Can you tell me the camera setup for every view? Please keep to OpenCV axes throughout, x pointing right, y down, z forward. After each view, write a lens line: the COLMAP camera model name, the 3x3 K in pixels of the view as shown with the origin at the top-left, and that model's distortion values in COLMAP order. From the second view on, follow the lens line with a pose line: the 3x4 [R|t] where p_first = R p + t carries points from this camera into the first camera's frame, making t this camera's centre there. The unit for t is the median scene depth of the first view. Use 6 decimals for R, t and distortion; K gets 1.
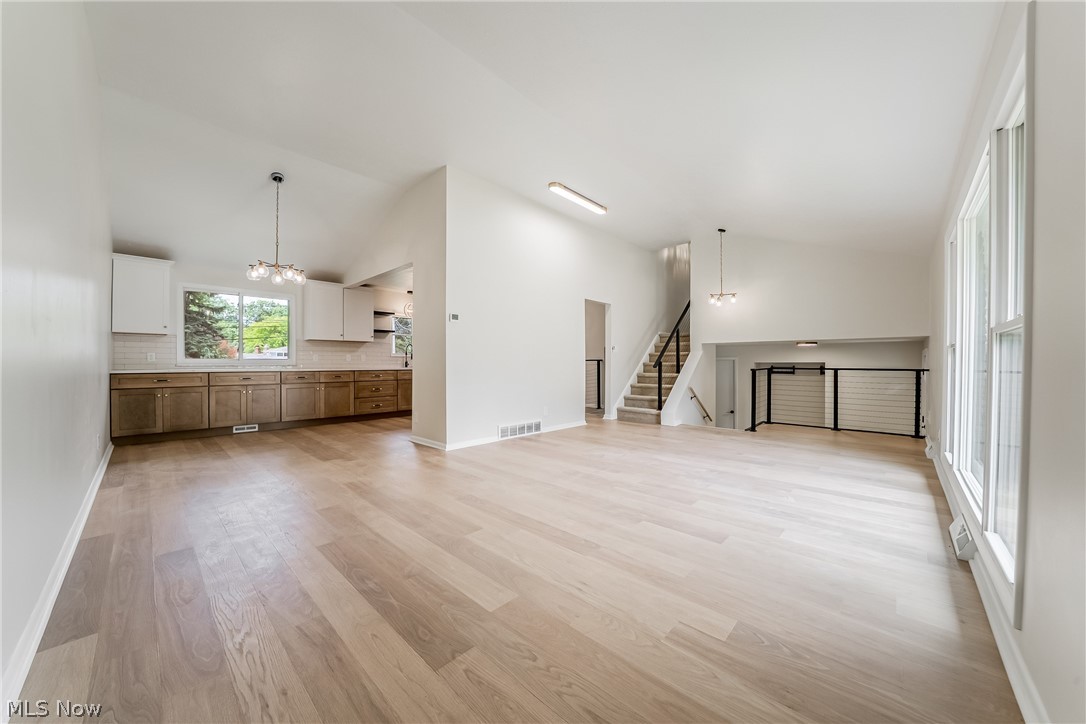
lens RADIAL K [[380.5, 0, 543.0], [0, 380.5, 362.0], [0, 0, 1]] dist [-0.022237, 0.000157]
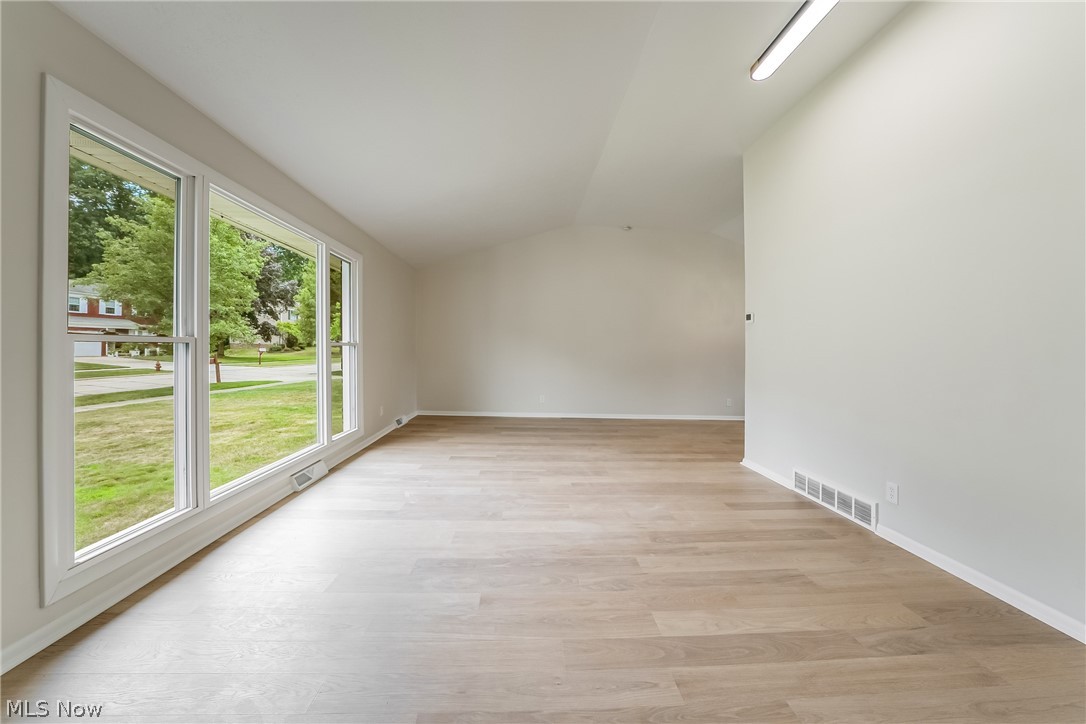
lens RADIAL K [[380.5, 0, 543.0], [0, 380.5, 362.0], [0, 0, 1]] dist [-0.022237, 0.000157]
pose [[-0.683156, 0.004147, -0.730261, 1.051996], [-0.023804, 0.999326, 0.027944, -0.038221], [0.729885, 0.036473, -0.682596, 1.780495]]
